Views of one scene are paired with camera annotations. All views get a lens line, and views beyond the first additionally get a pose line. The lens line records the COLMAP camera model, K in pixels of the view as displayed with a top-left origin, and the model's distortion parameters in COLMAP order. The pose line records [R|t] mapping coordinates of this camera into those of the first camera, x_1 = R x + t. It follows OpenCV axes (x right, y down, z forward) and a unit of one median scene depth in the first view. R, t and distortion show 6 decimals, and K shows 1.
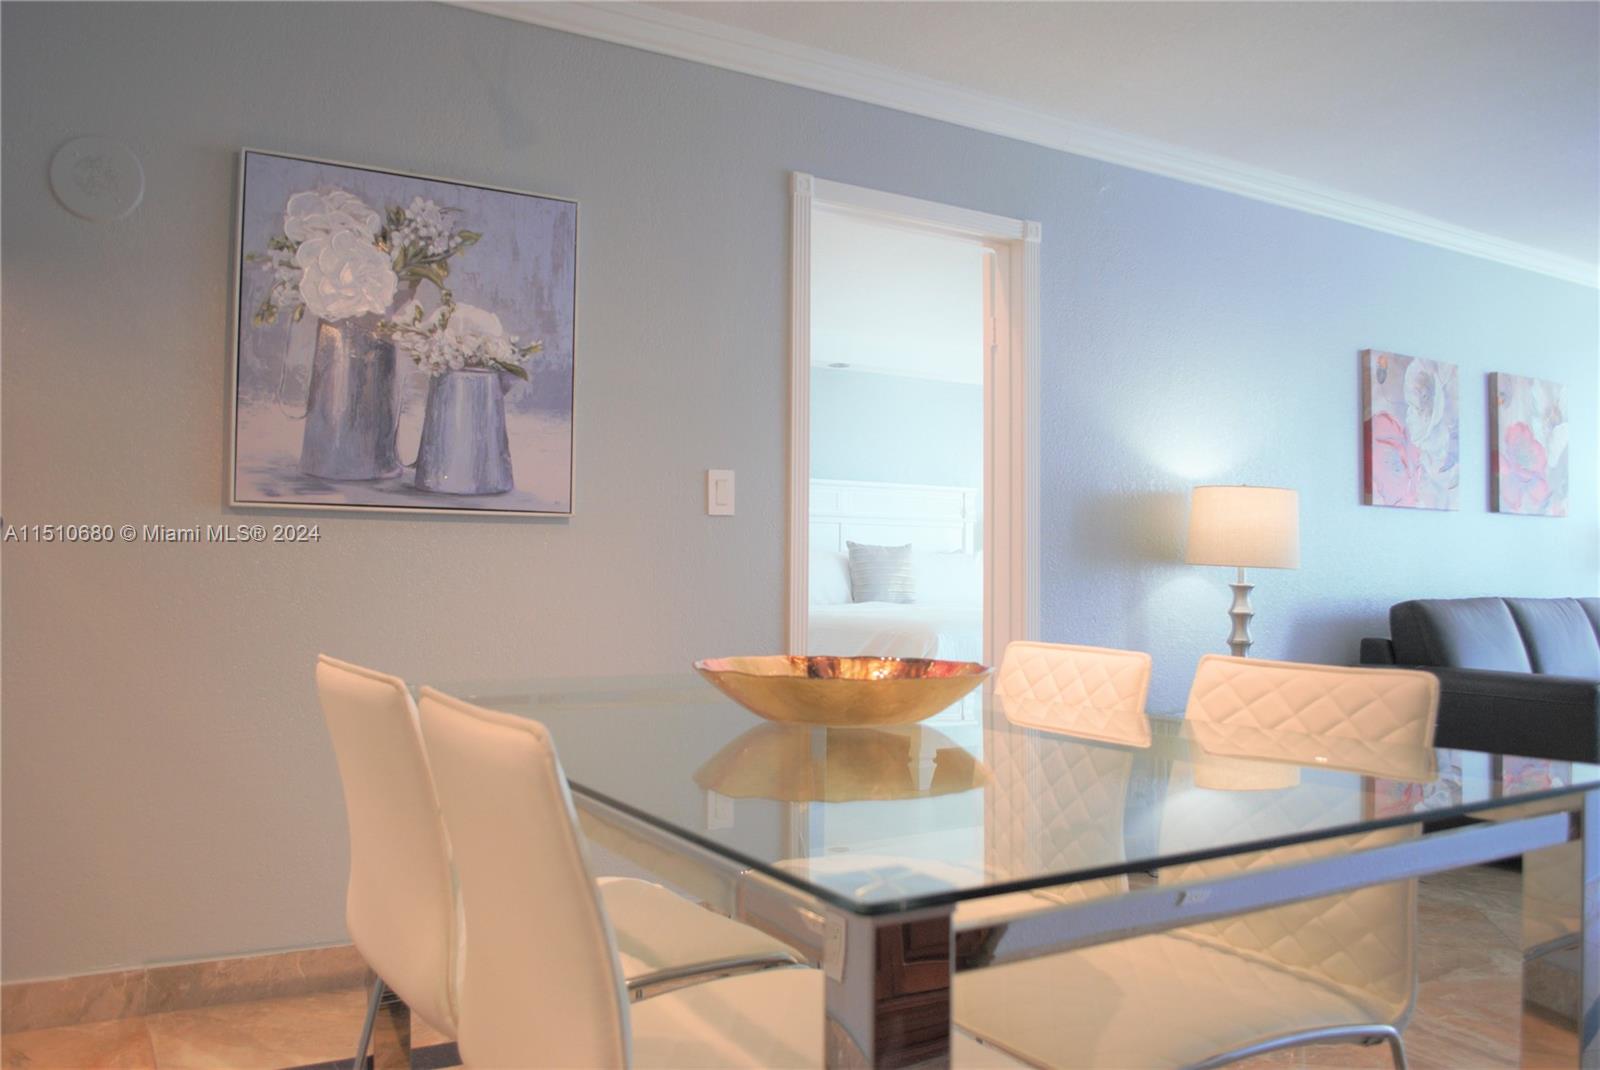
lens RADIAL K [[1275.5, 0, 802.1], [0, 1275.5, 539.3], [0, 0, 1]] dist [-0.076908, -0.000546]
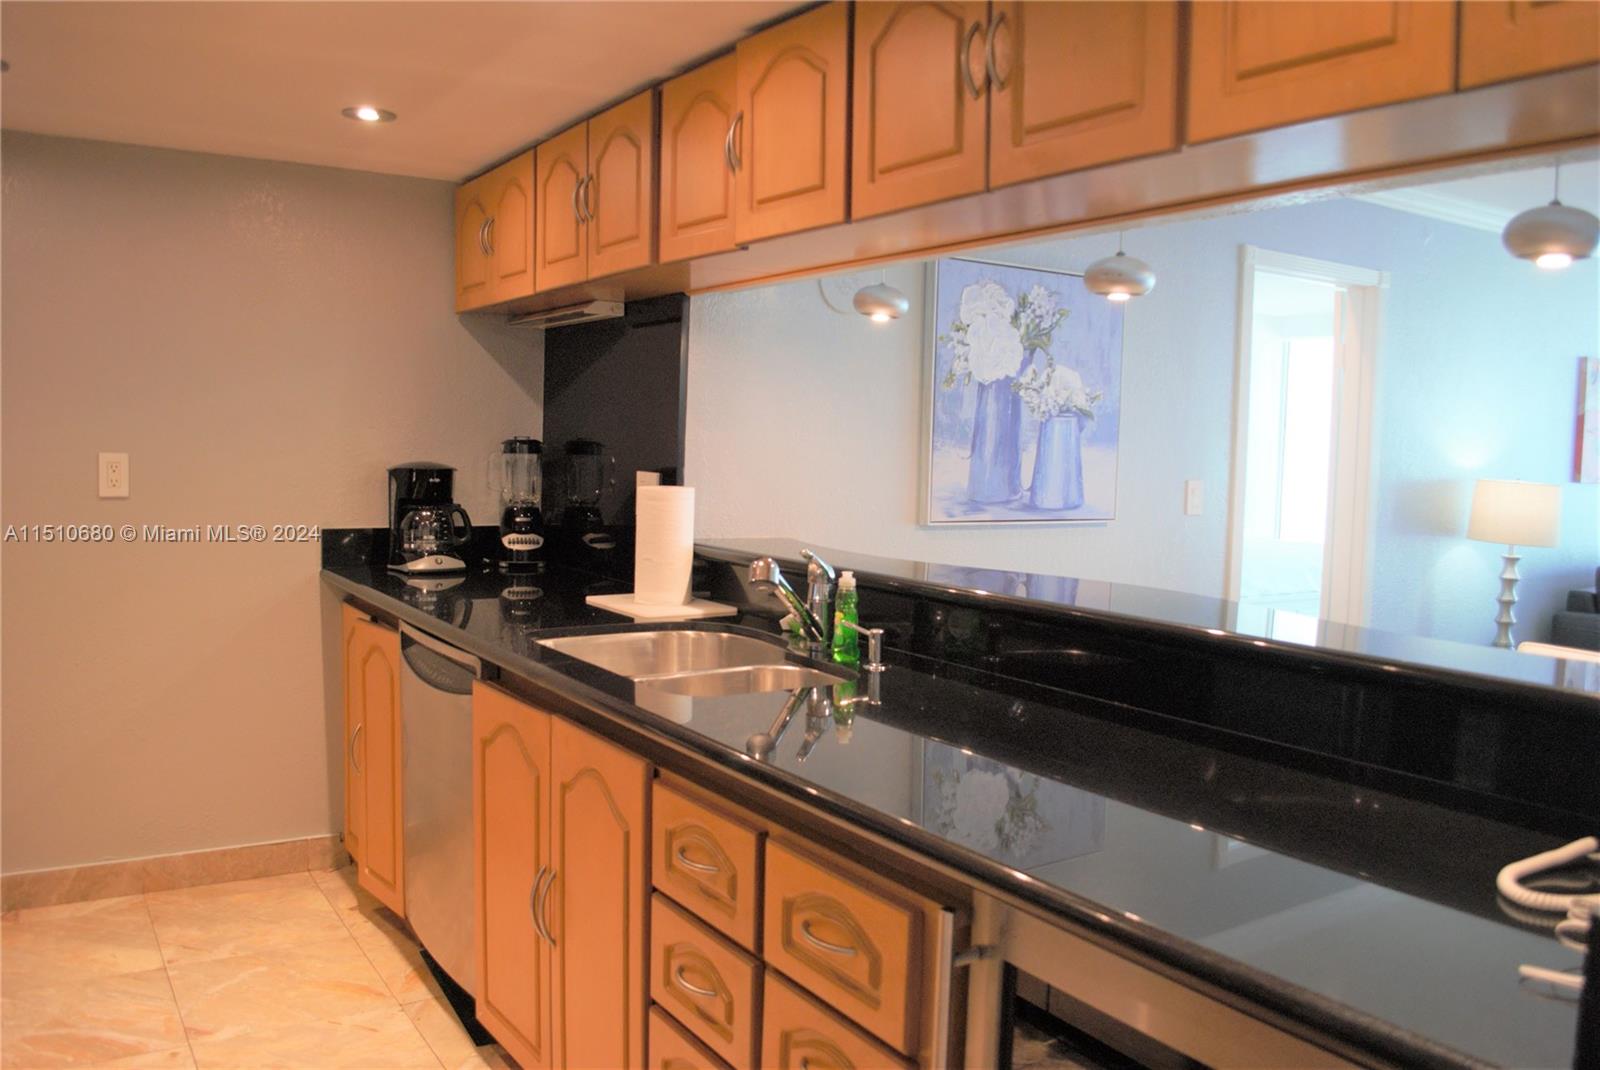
lens RADIAL K [[1270.6, 0, 806.2], [0, 1270.6, 523.2], [0, 0, 1]] dist [-0.082670, 0.015481]
pose [[0.999258, 0.021235, 0.032128, -0.577621], [-0.024372, 0.994627, 0.100618, -0.150144], [-0.029819, -0.101327, 0.994406, -0.329052]]
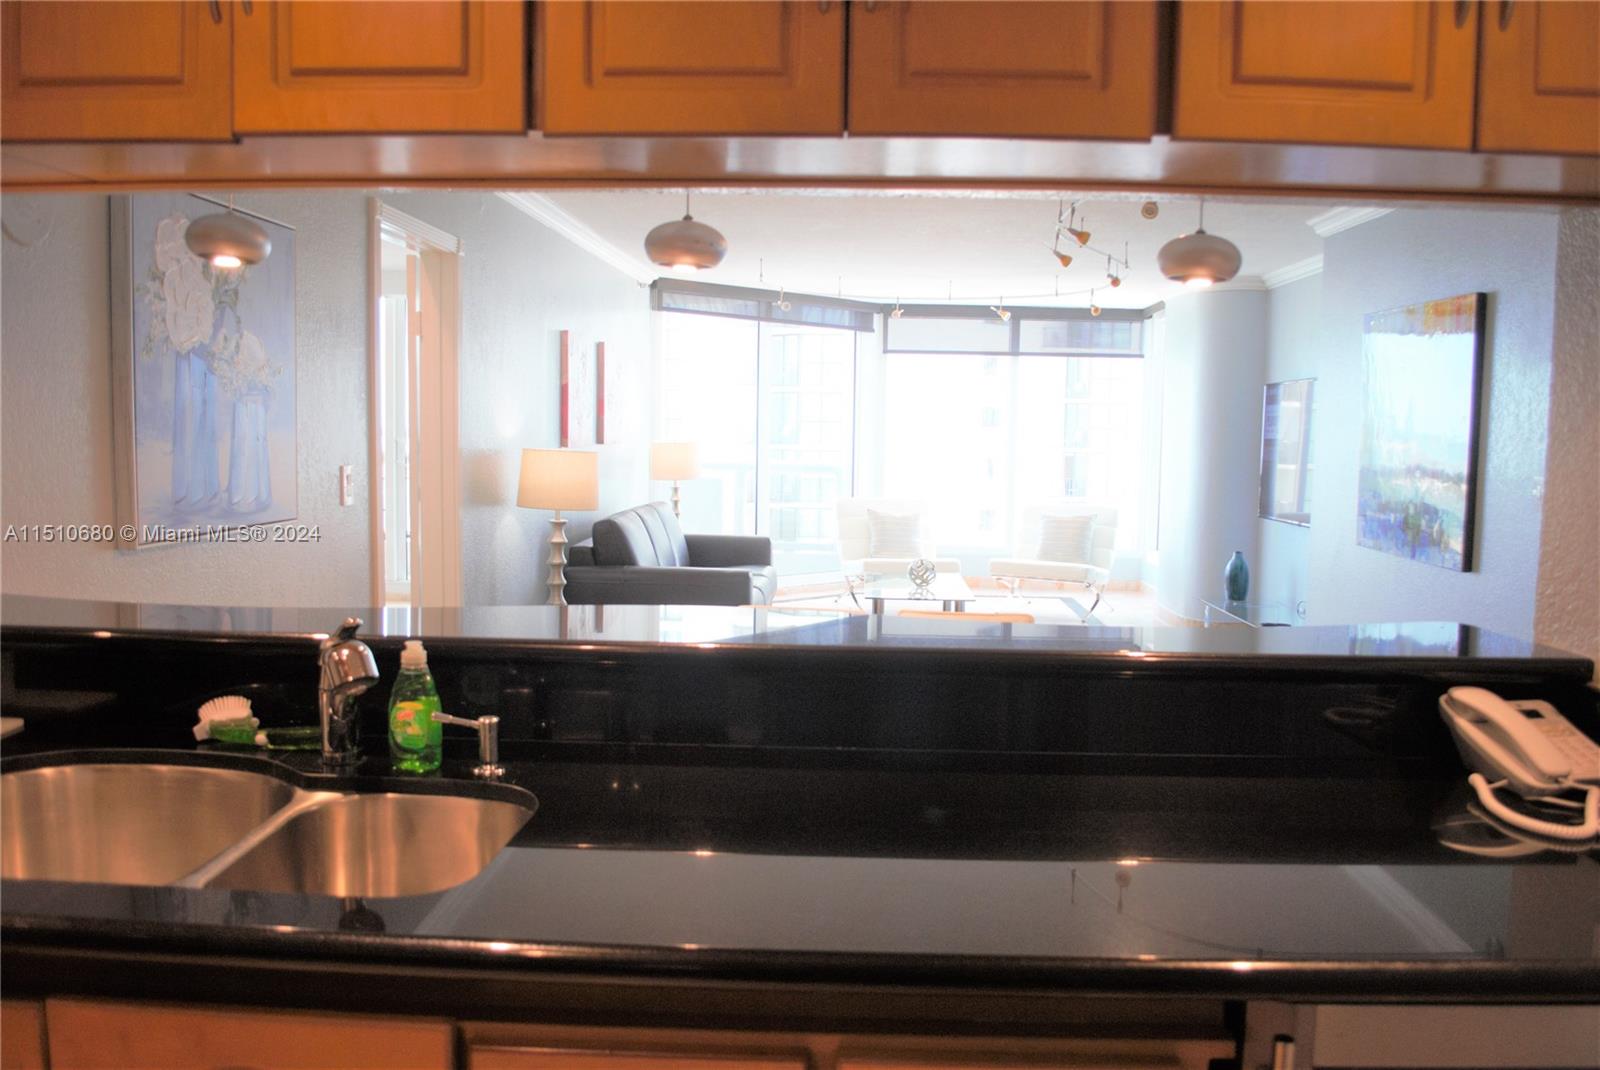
lens RADIAL K [[1270.6, 0, 812.6], [0, 1270.6, 539.2], [0, 0, 1]] dist [-0.082670, 0.015481]
pose [[0.553821, -0.067592, 0.829888, -0.883795], [-0.046244, 0.992664, 0.111711, -0.153078], [-0.831351, -0.100245, 0.546632, 0.031228]]
